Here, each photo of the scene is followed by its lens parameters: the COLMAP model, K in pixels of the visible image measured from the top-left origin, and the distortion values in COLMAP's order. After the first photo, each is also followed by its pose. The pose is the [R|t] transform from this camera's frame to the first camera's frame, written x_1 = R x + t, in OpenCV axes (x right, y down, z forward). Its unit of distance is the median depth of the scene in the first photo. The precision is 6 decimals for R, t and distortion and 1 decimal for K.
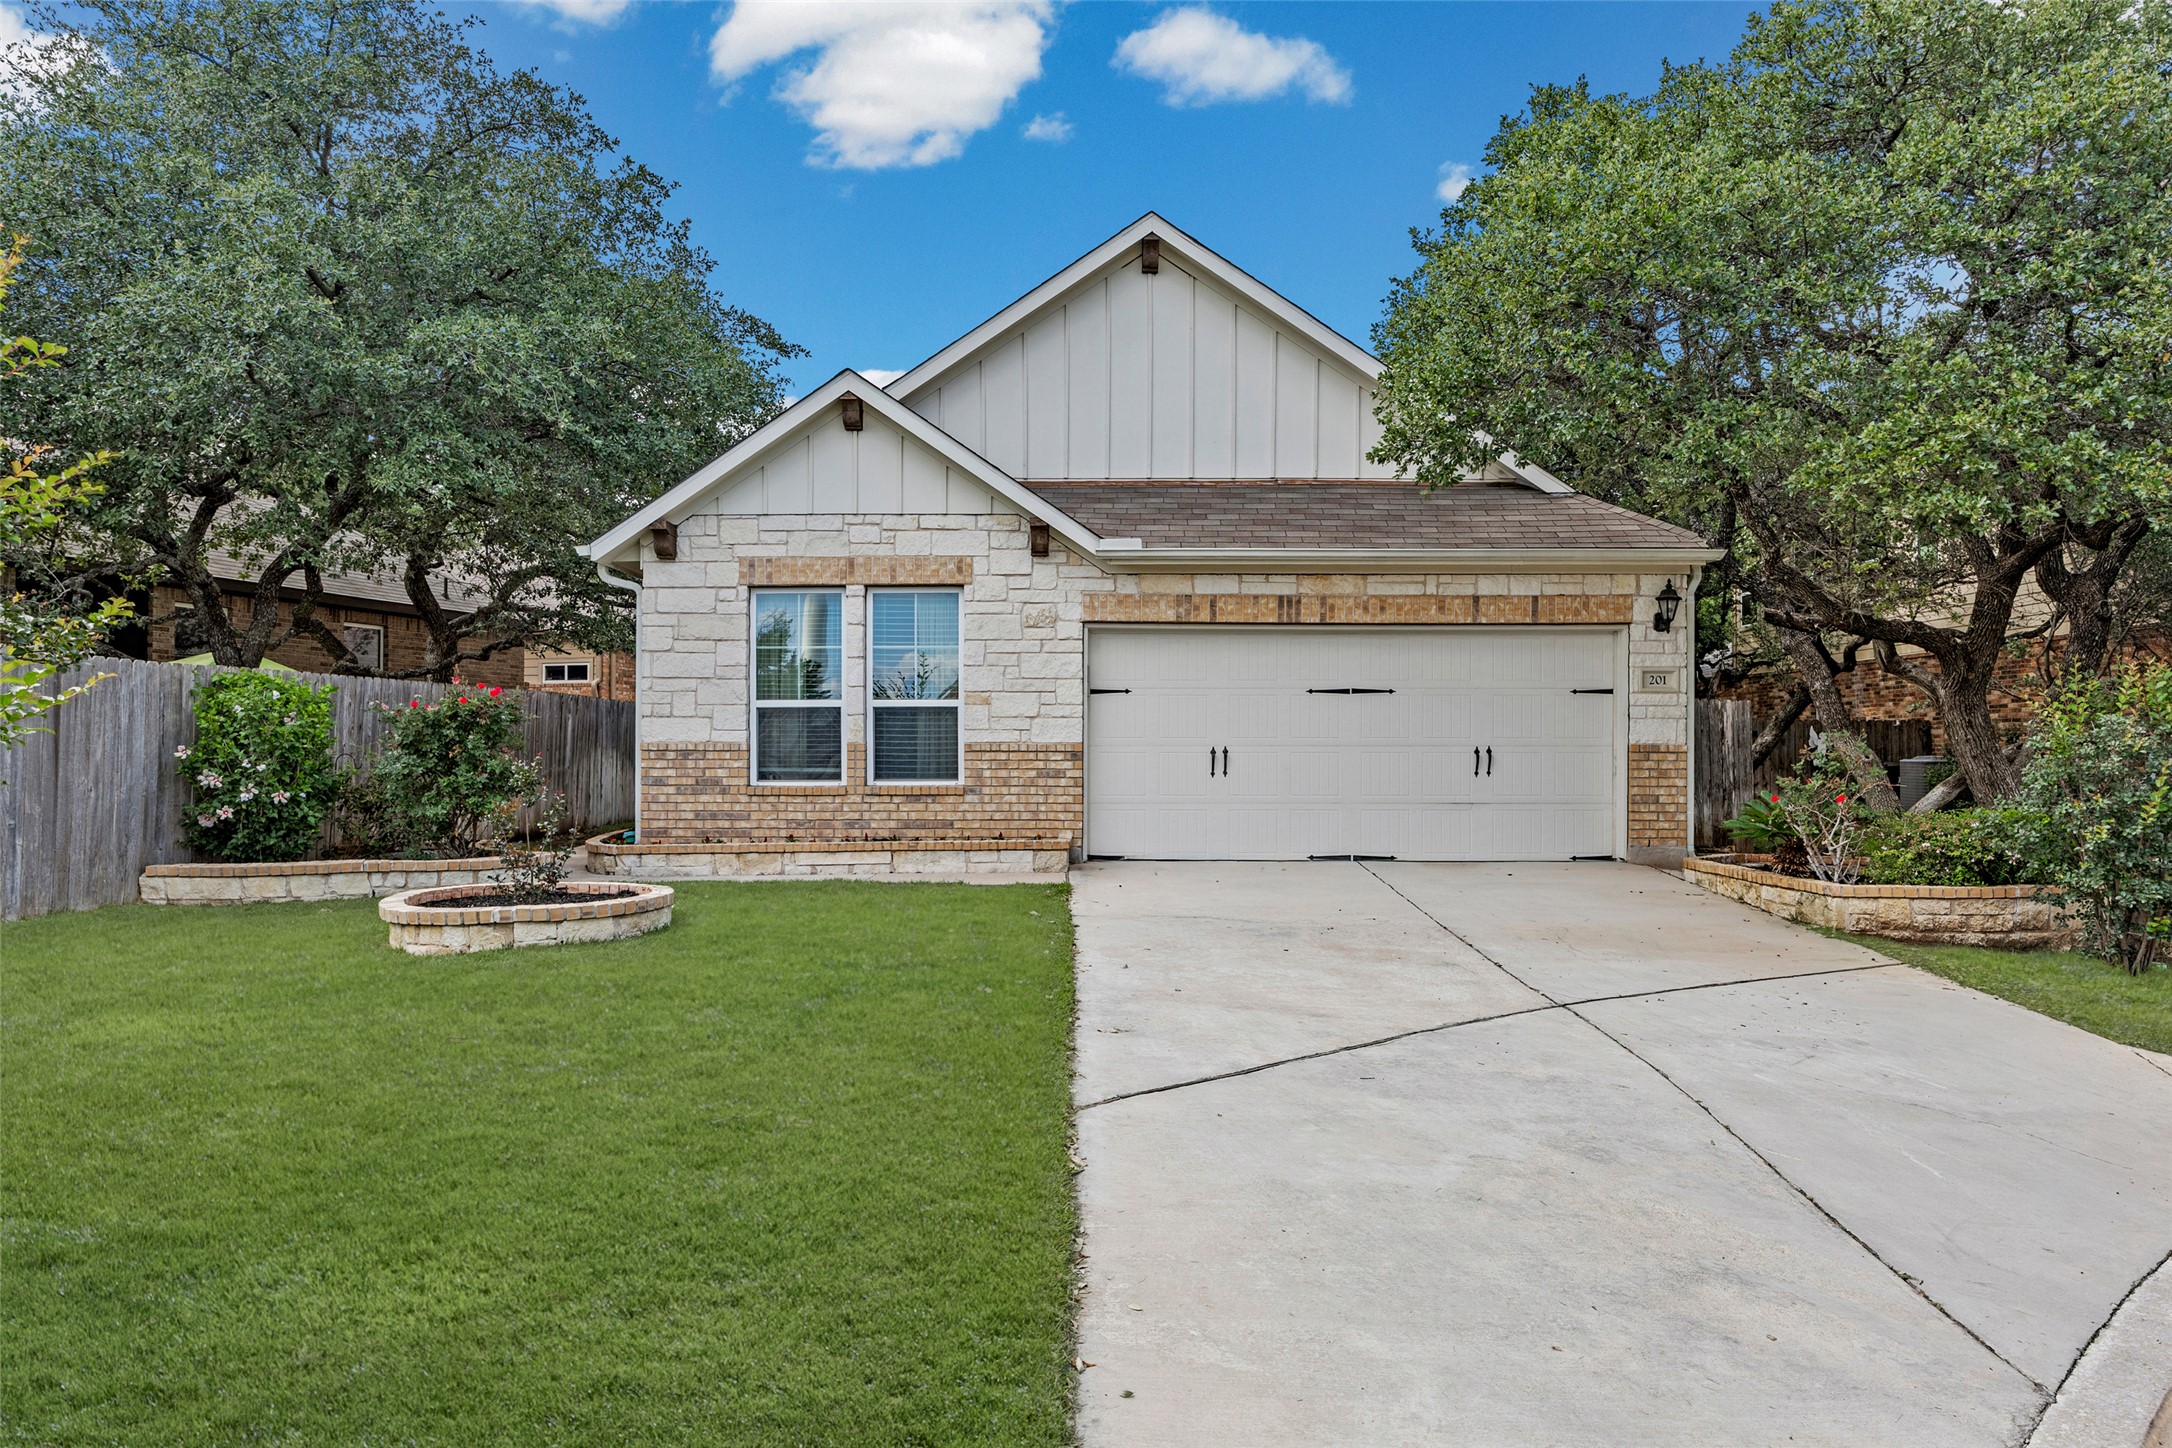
lens RADIAL K [[1512.9, 0, 1087.2], [0, 1512.9, 730.9], [0, 0, 1]] dist [-0.002081, -0.003483]
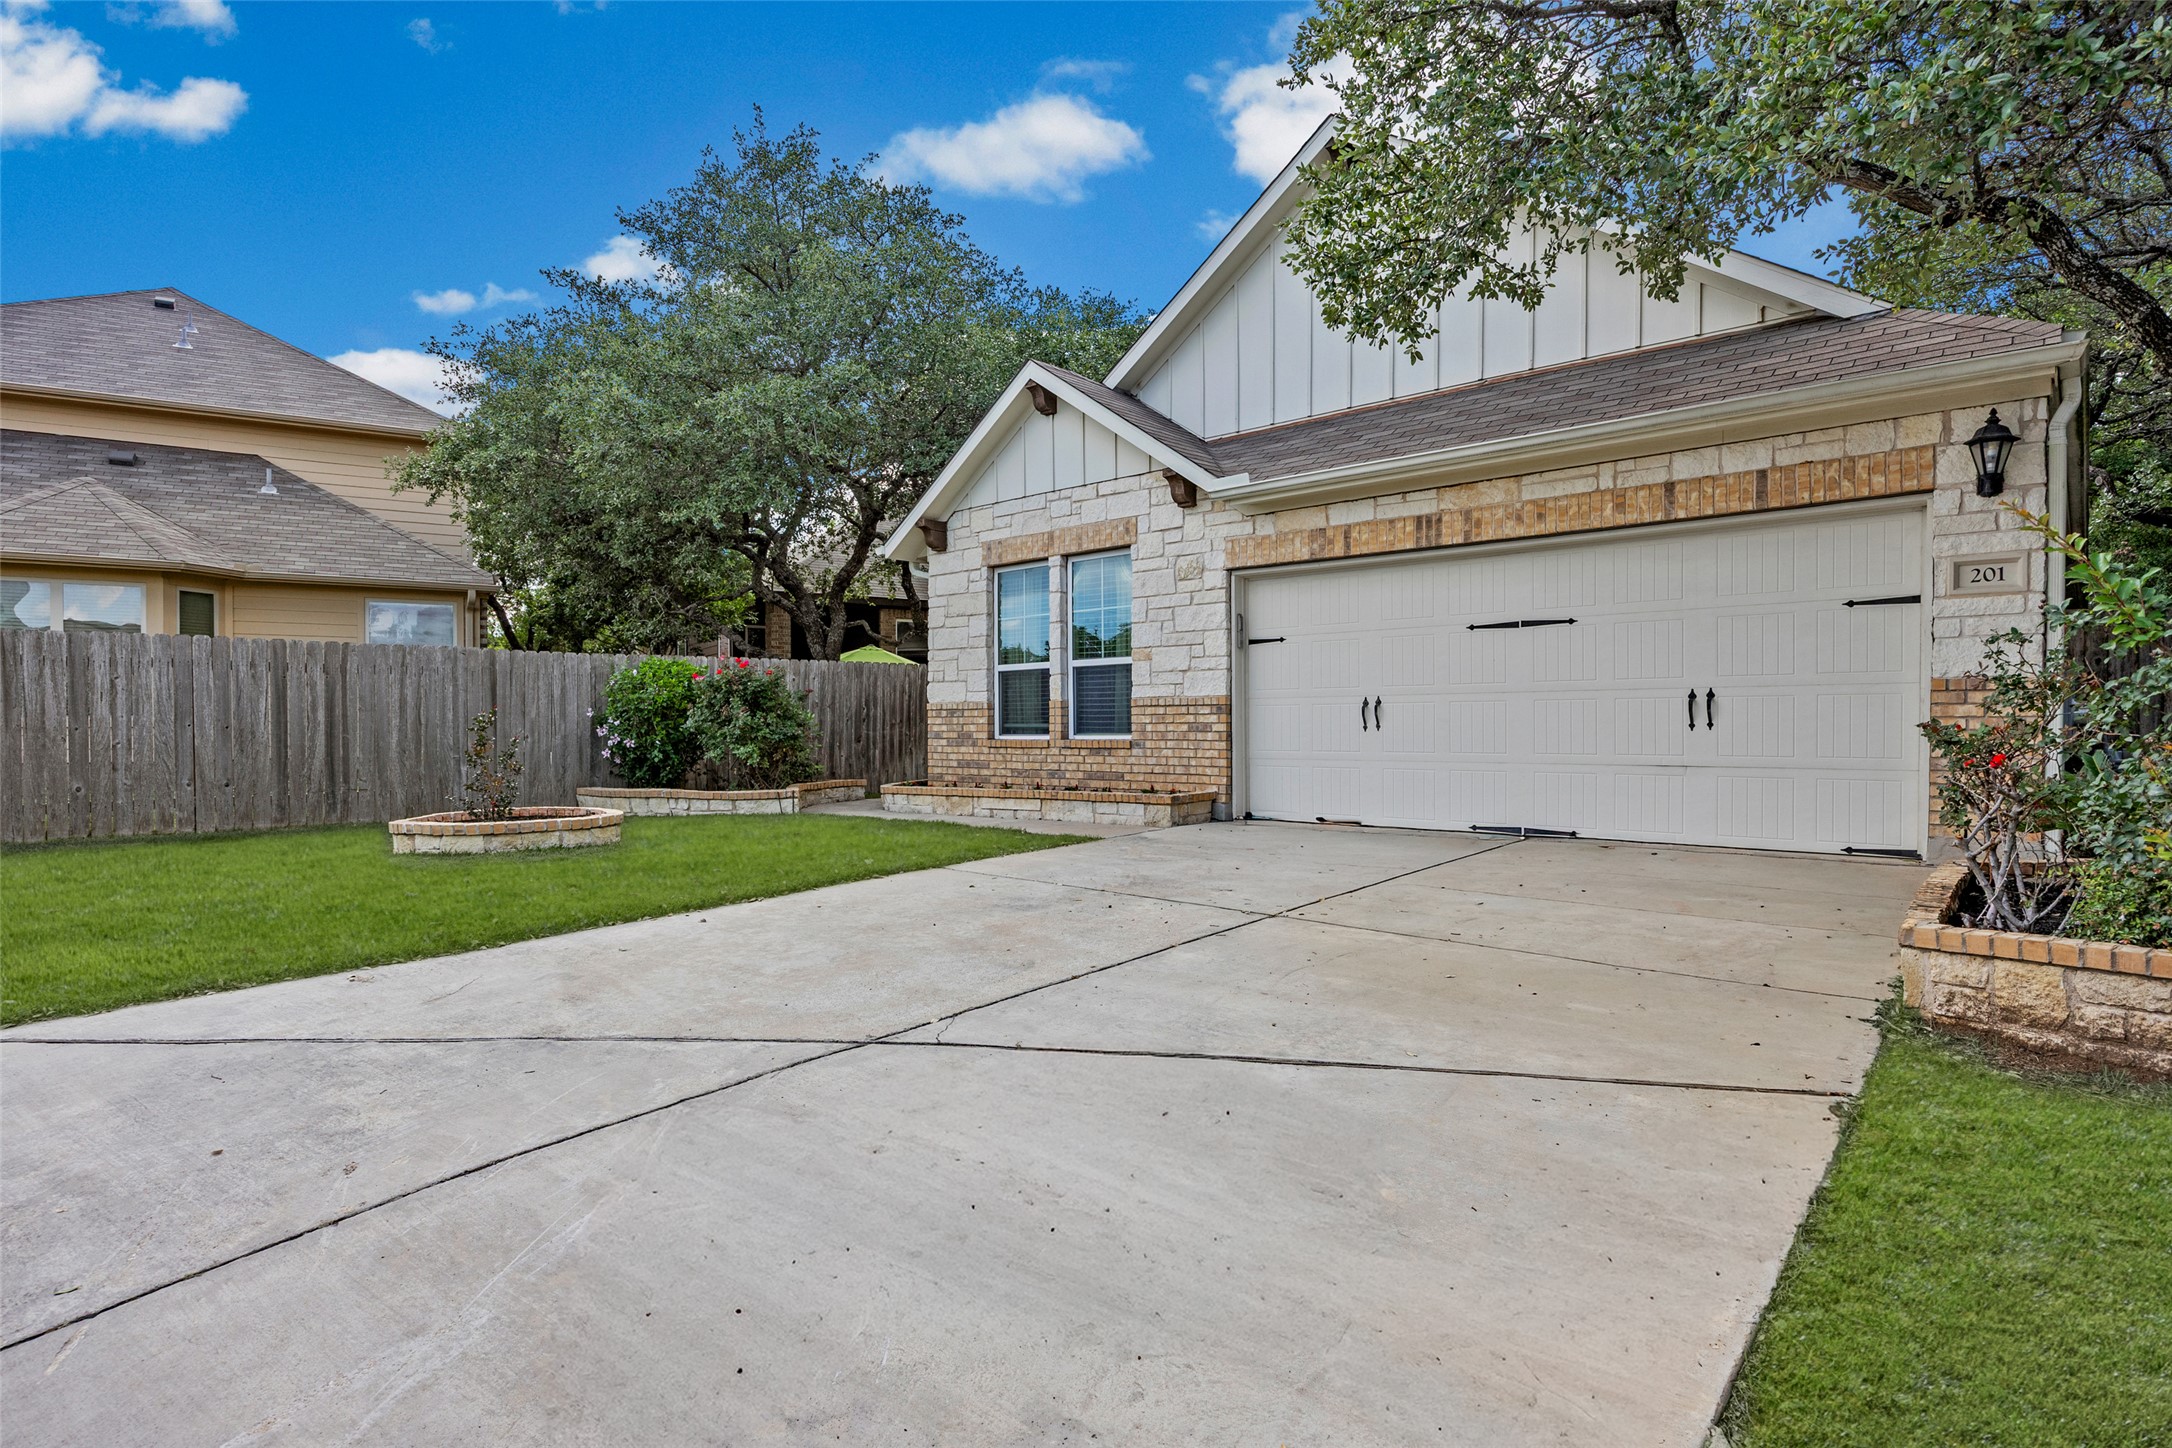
lens RADIAL K [[1163.4, 0, 1084.0], [0, 1163.4, 737.1], [0, 0, 1]] dist [-0.005847, -0.000692]
pose [[0.730435, 0.001517, -0.682981, 0.436070], [0.014559, 0.999736, 0.017790, 0.019807], [0.682827, -0.022938, 0.730220, 0.396283]]
